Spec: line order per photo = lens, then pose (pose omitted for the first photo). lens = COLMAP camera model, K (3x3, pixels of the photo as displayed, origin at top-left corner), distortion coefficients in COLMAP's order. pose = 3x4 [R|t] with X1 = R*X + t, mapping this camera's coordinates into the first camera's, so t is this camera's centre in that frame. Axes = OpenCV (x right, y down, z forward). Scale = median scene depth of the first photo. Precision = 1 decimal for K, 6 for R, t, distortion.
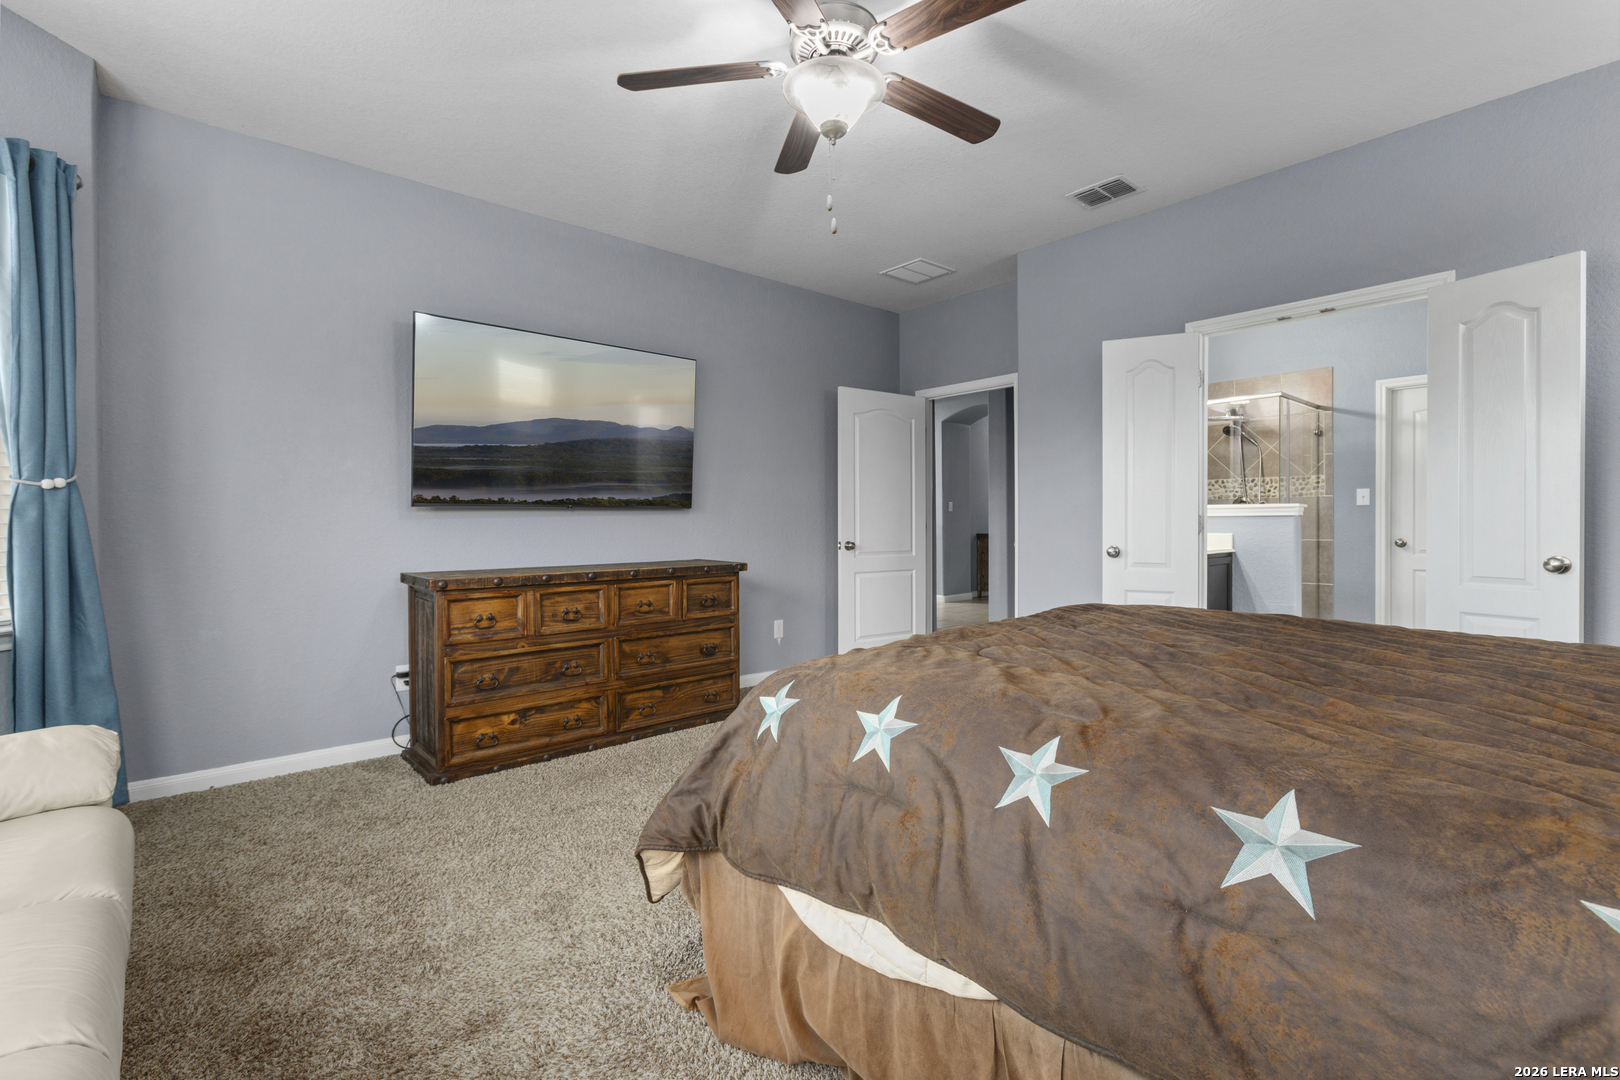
lens RADIAL K [[728.7, 0, 805.8], [0, 728.7, 528.8], [0, 0, 1]] dist [-0.007062, 0.003661]
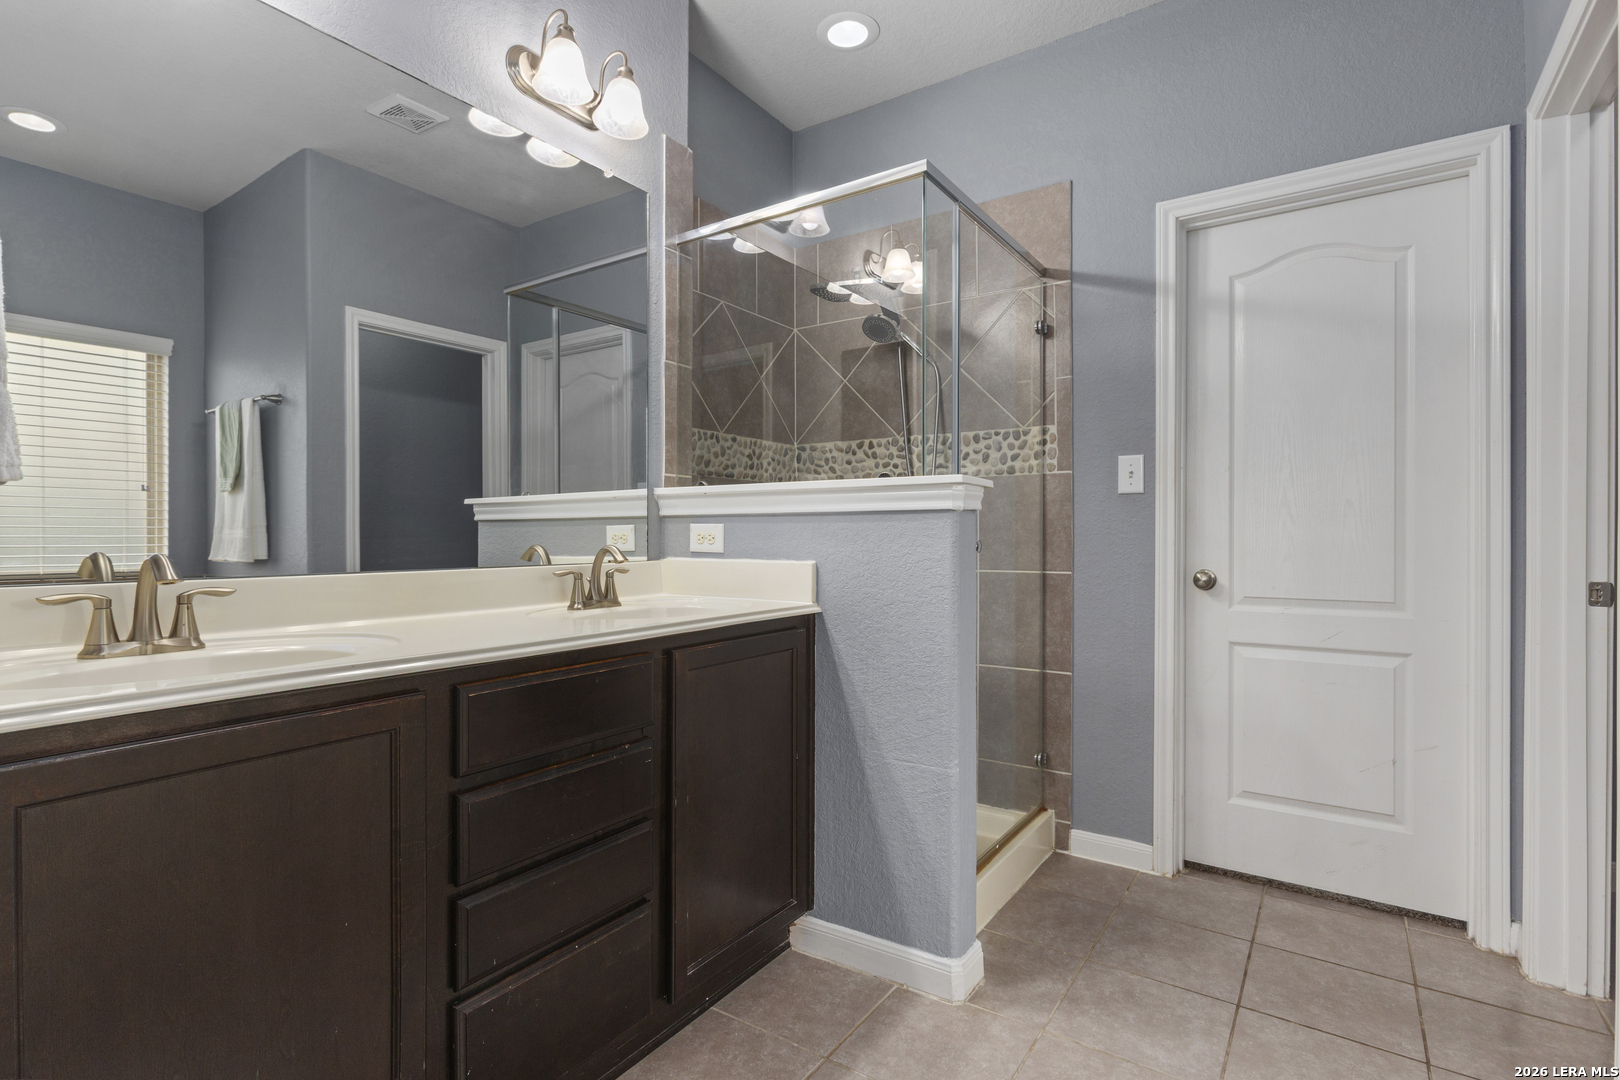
lens RADIAL K [[766.1, 0, 813.3], [0, 766.1, 544.0], [0, 0, 1]] dist [-0.022370, 0.002853]
pose [[0.968577, 0.001125, 0.248711, 0.460163], [-0.001370, 0.999999, 0.000814, -0.002198], [-0.248710, -0.001129, 0.968577, 0.593197]]
